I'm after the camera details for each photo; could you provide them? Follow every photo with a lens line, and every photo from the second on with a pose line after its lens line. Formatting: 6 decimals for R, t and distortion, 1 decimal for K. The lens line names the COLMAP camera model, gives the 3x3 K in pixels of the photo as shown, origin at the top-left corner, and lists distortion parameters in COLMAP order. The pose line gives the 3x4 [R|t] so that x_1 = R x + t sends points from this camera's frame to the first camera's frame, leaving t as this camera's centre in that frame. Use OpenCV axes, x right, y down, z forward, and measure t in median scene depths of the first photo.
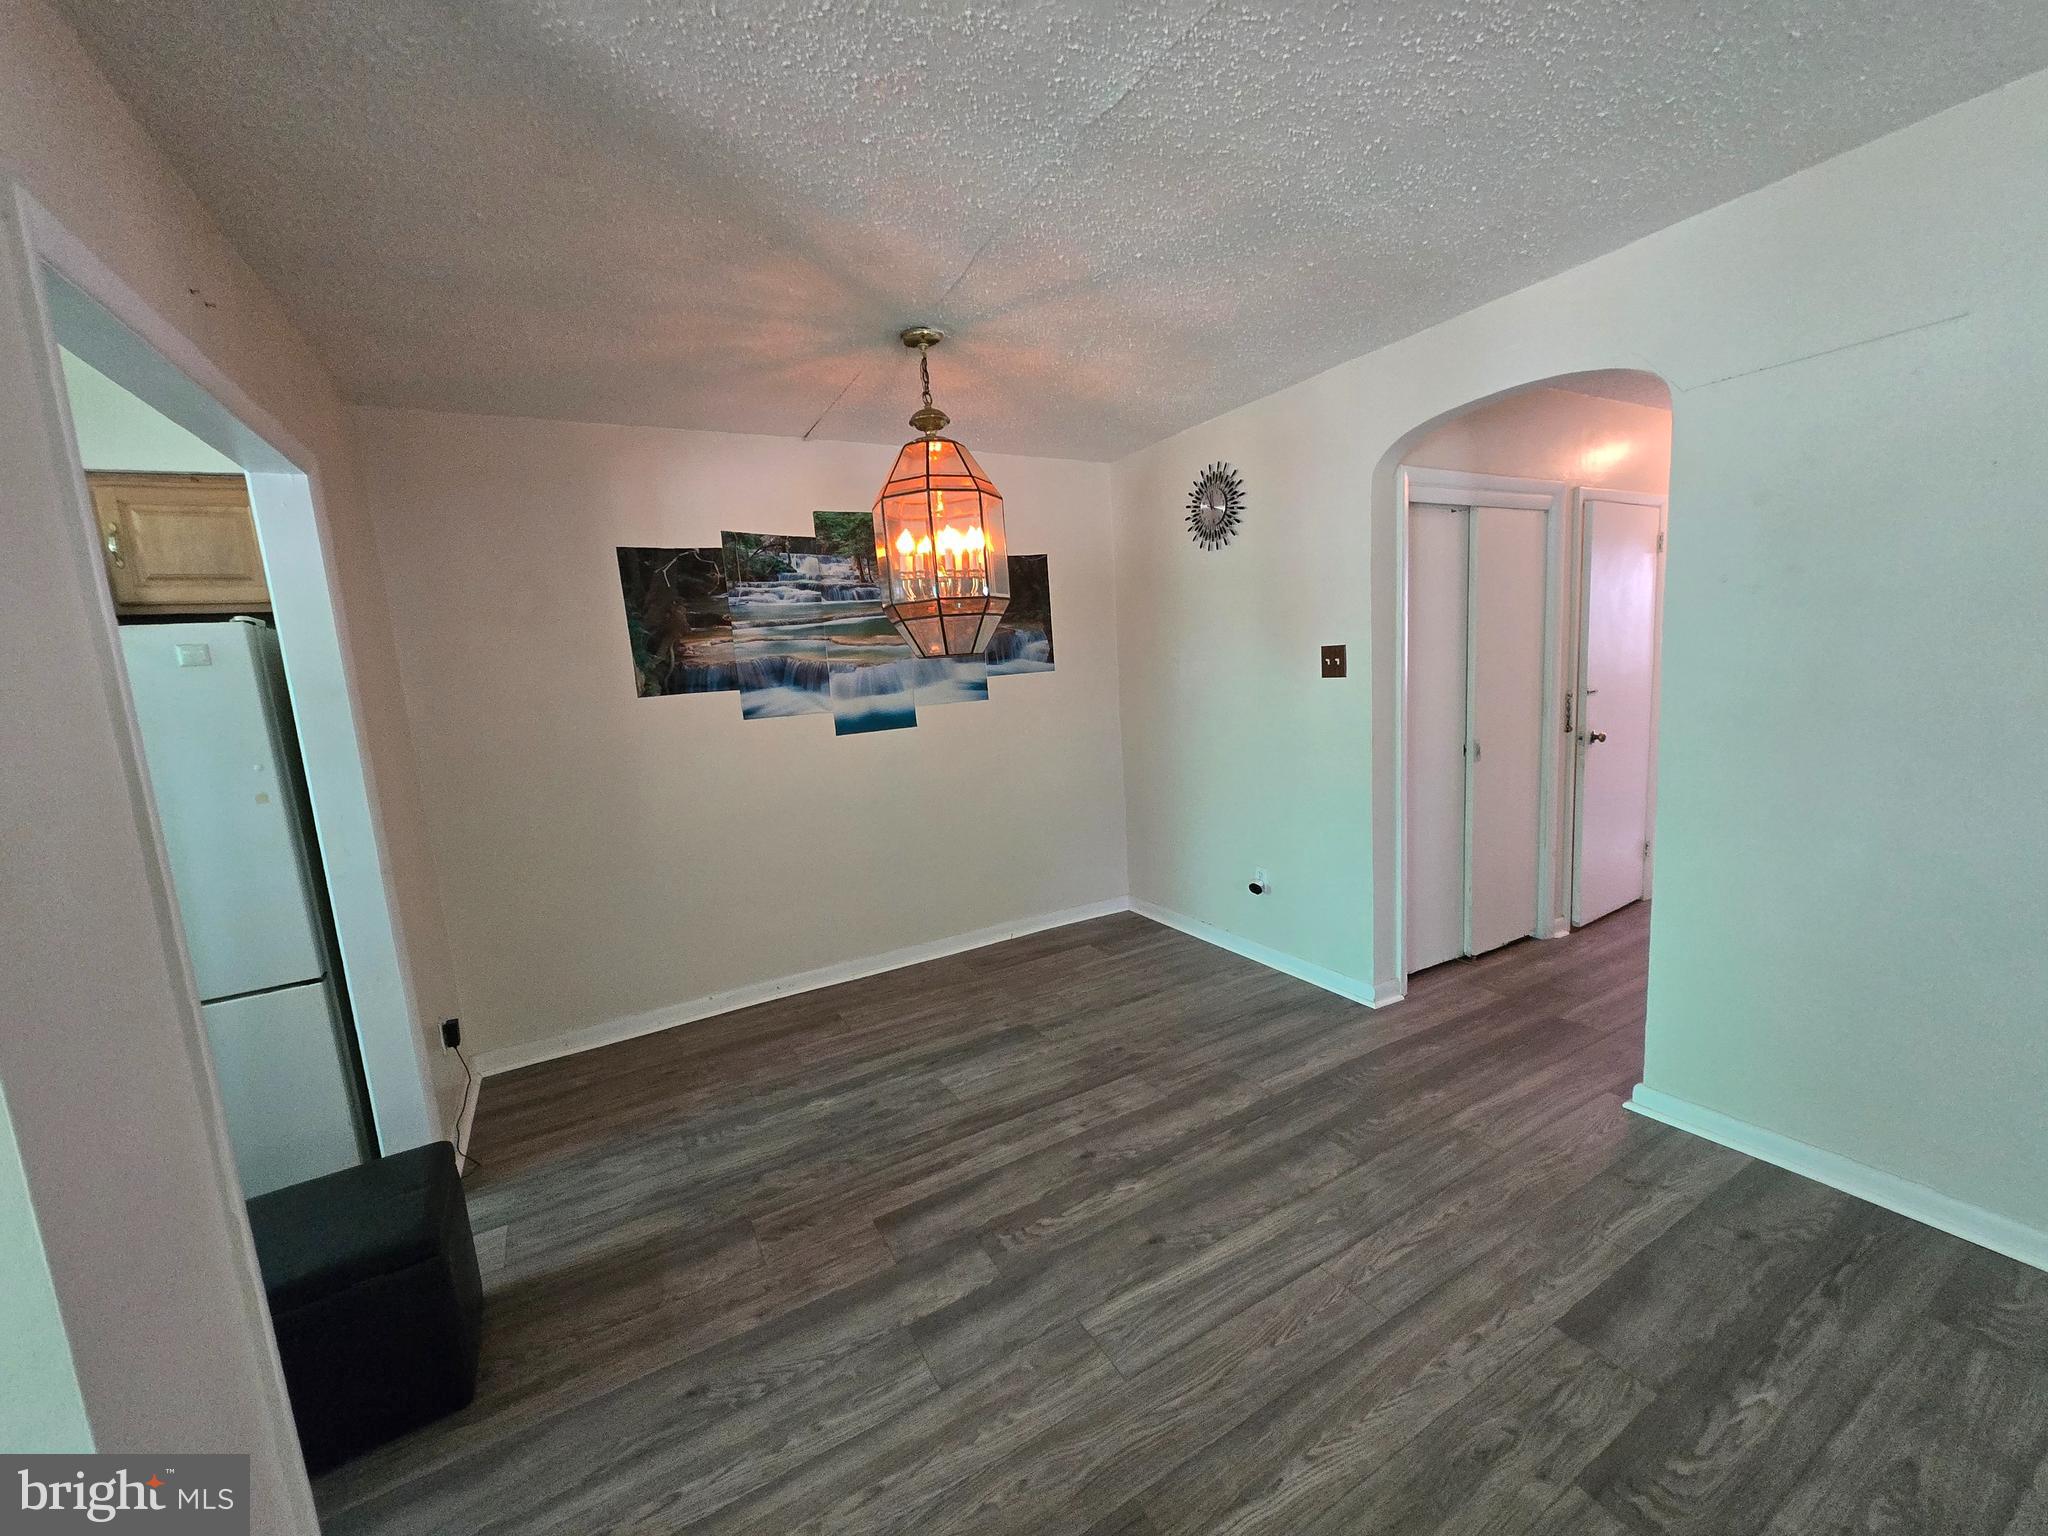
lens RADIAL K [[796.1, 0, 1026.7], [0, 796.1, 781.3], [0, 0, 1]] dist [0.004093, -0.000569]
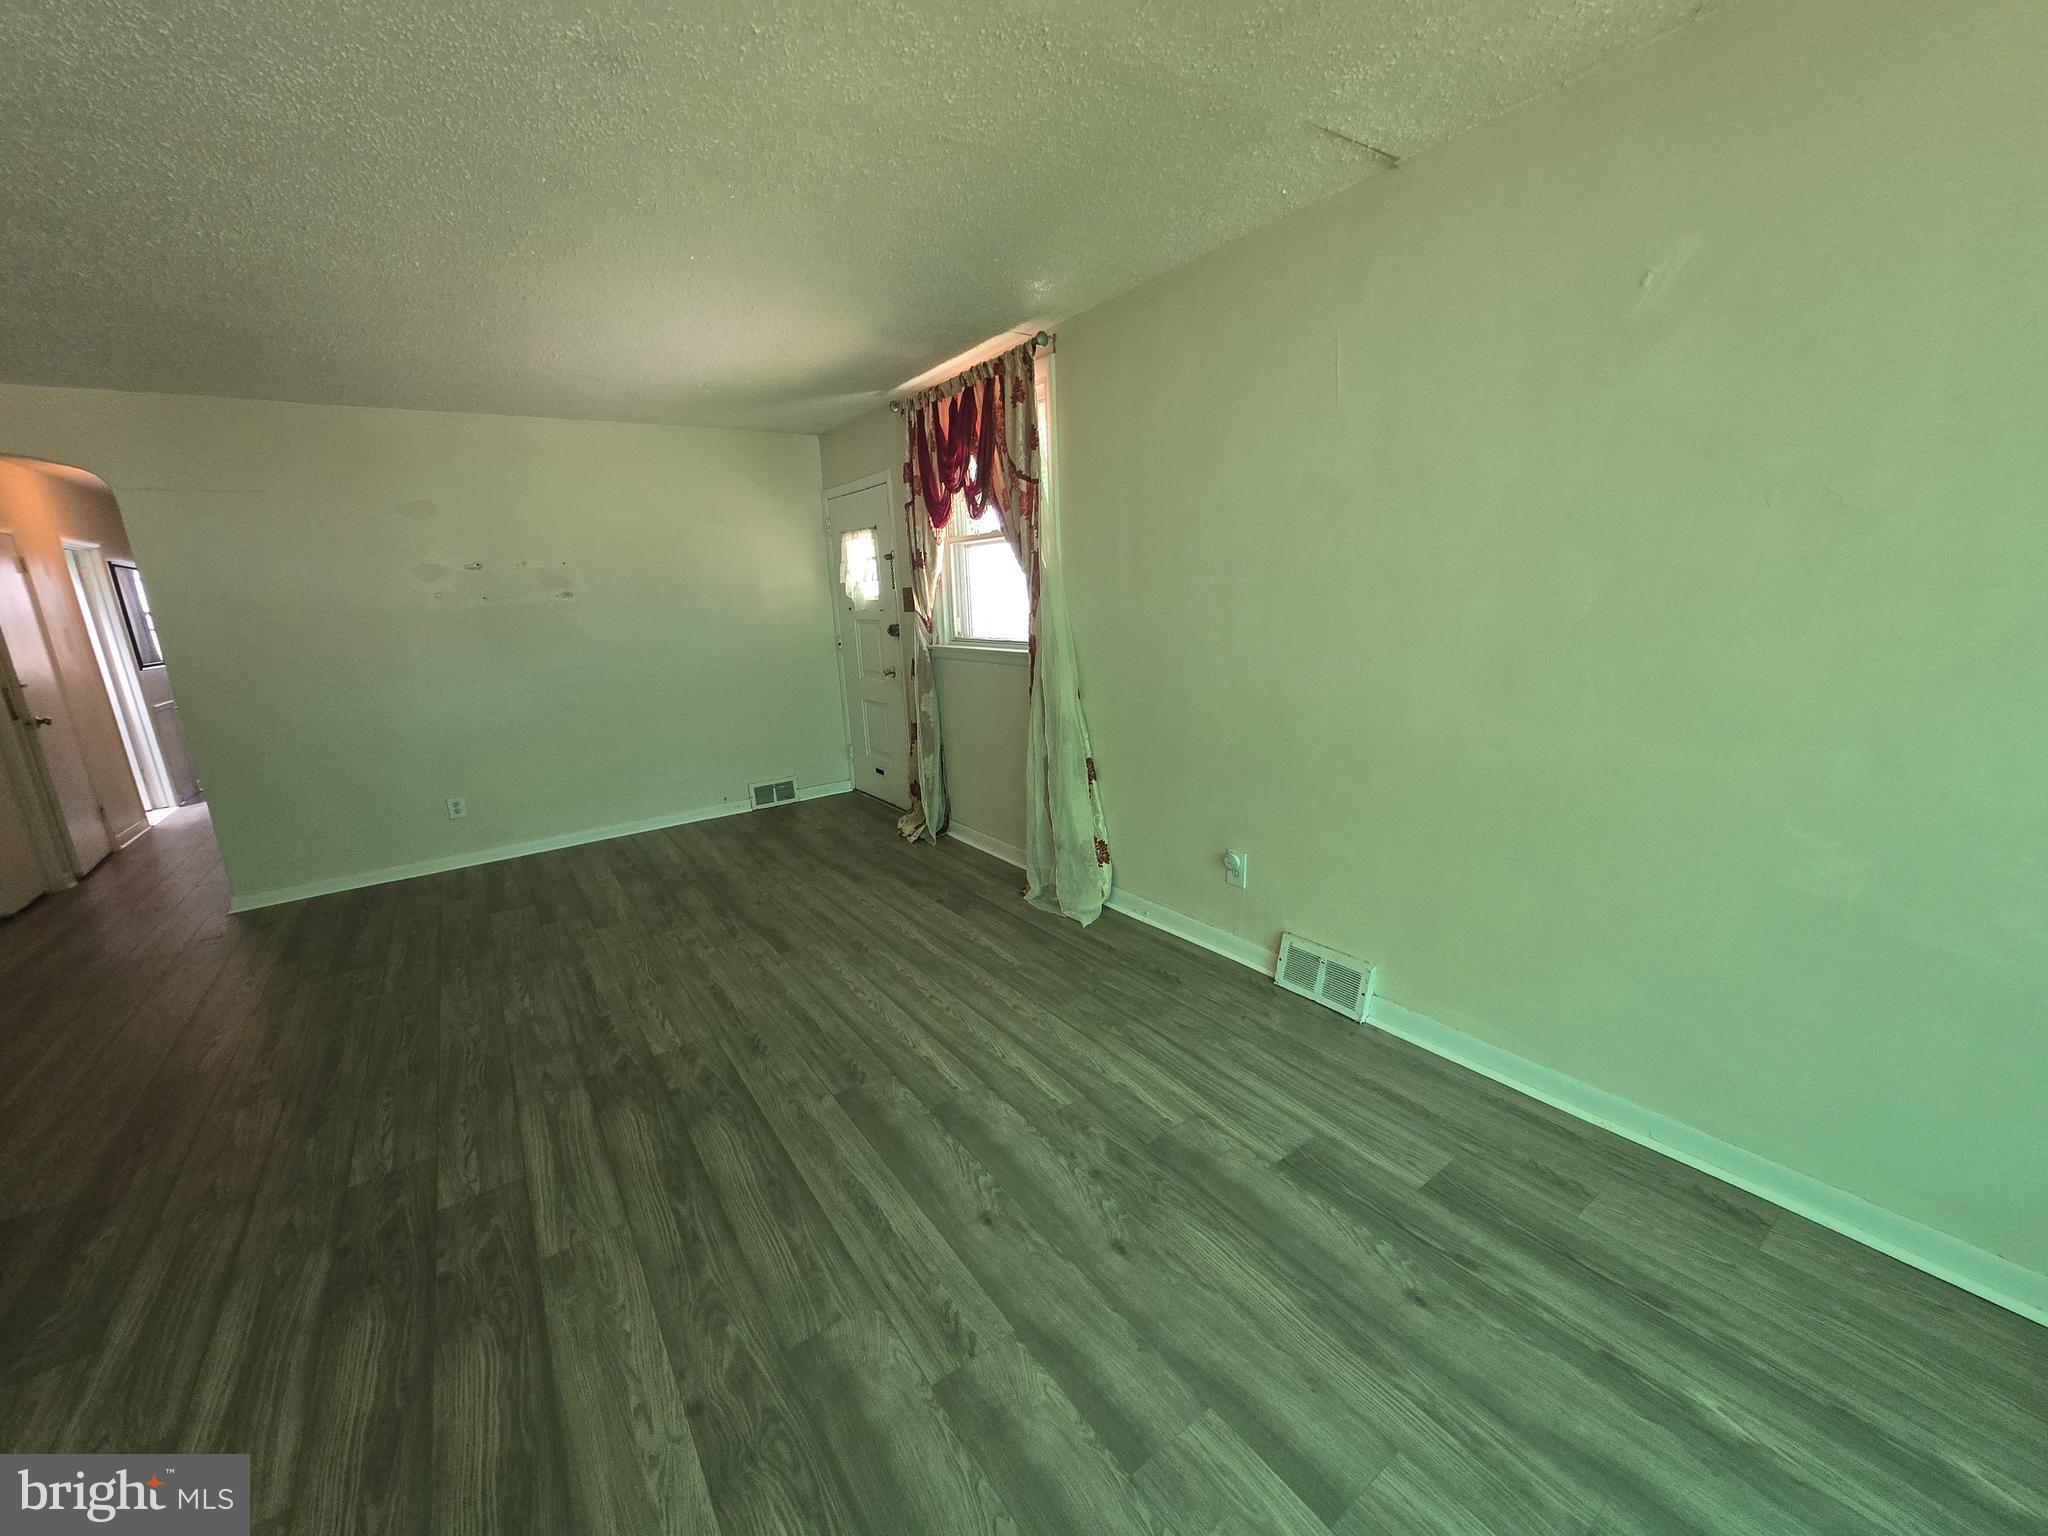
lens RADIAL K [[796.1, 0, 1032.3], [0, 796.1, 772.8], [0, 0, 1]] dist [0.004093, -0.000569]
pose [[-0.101223, -0.157761, 0.982276, -0.914504], [0.194079, 0.965246, 0.175025, 0.140459], [-0.975750, 0.208356, -0.067087, -0.531826]]
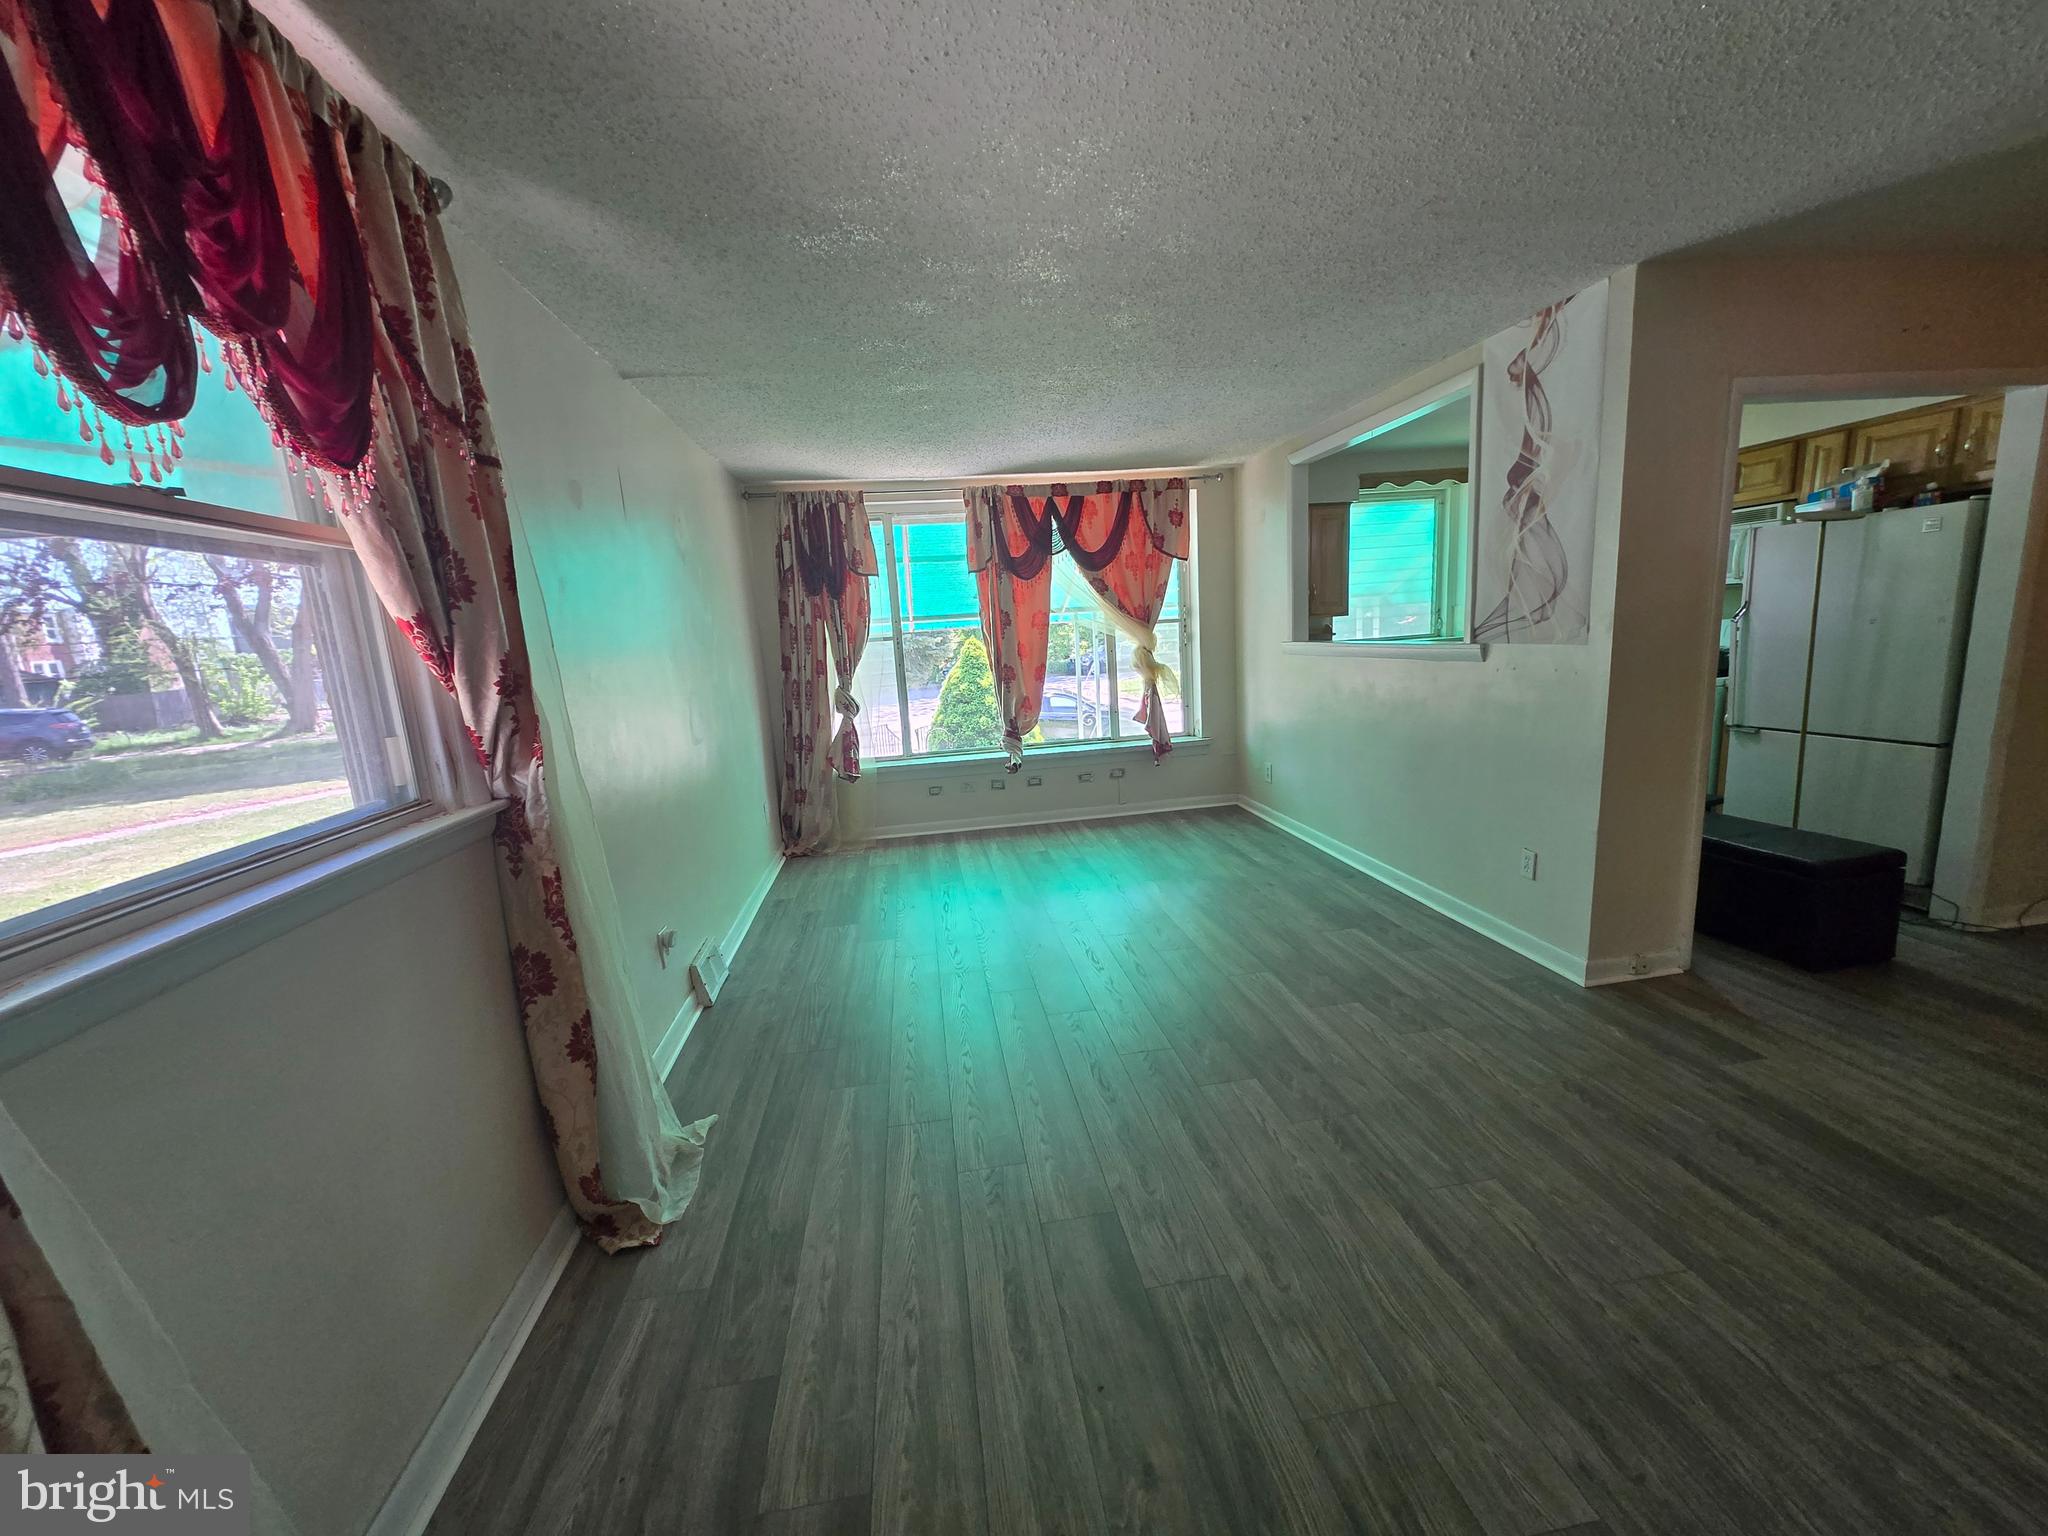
lens RADIAL K [[796.1, 0, 1038.5], [0, 796.1, 761.6], [0, 0, 1]] dist [0.004093, -0.000569]
pose [[-0.347506, 0.248472, -0.904158, 0.874727], [-0.046339, 0.958523, 0.281223, -0.051824], [0.936532, 0.139624, -0.321579, -0.064031]]
